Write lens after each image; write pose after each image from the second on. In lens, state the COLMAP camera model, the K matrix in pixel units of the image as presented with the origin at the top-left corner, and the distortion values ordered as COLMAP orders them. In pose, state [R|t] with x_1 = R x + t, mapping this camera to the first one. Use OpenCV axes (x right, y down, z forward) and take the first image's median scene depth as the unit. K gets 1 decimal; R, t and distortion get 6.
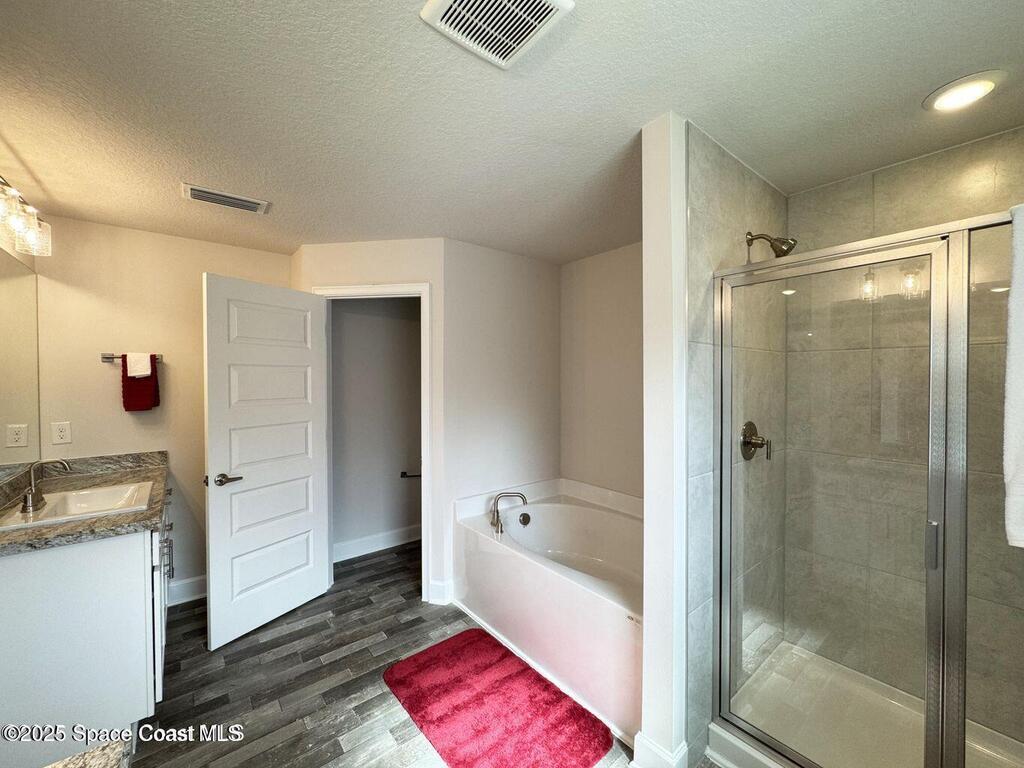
lens RADIAL K [[411.6, 0, 514.0], [0, 411.6, 385.7], [0, 0, 1]] dist [-0.000849, -0.000252]
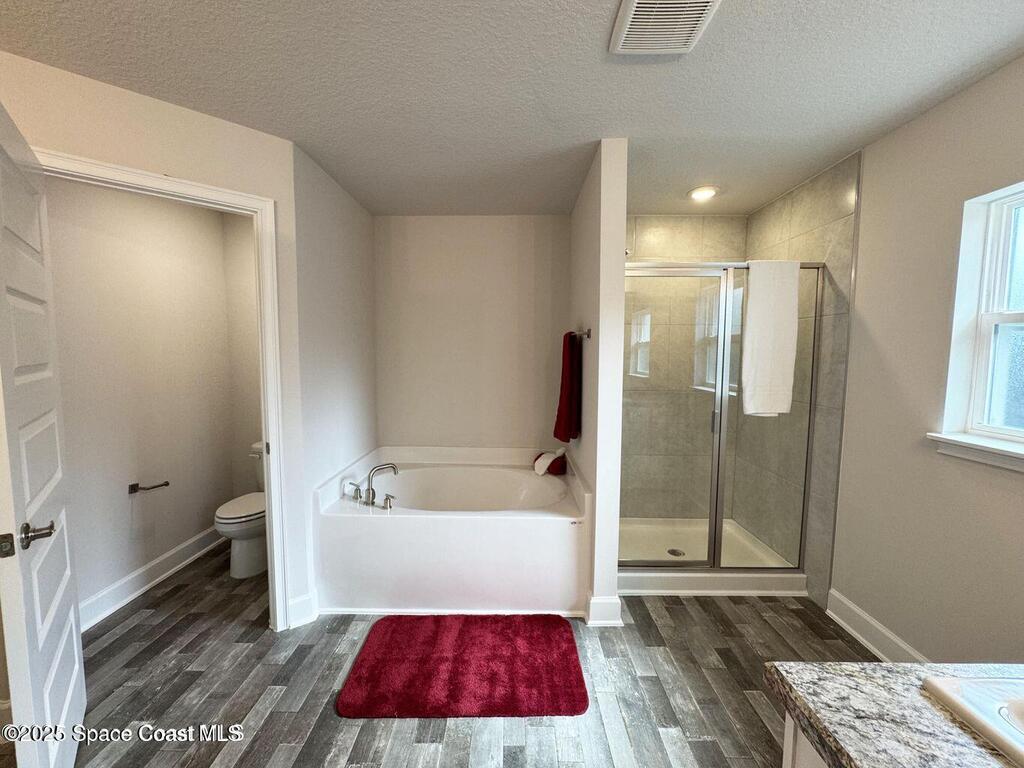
lens RADIAL K [[411.6, 0, 514.1], [0, 411.6, 382.8], [0, 0, 1]] dist [-0.000849, -0.000252]
pose [[0.638616, -0.056438, 0.767453, -0.638513], [0.007816, 0.997731, 0.066869, 0.027993], [-0.769486, -0.036705, 0.637608, 0.262597]]
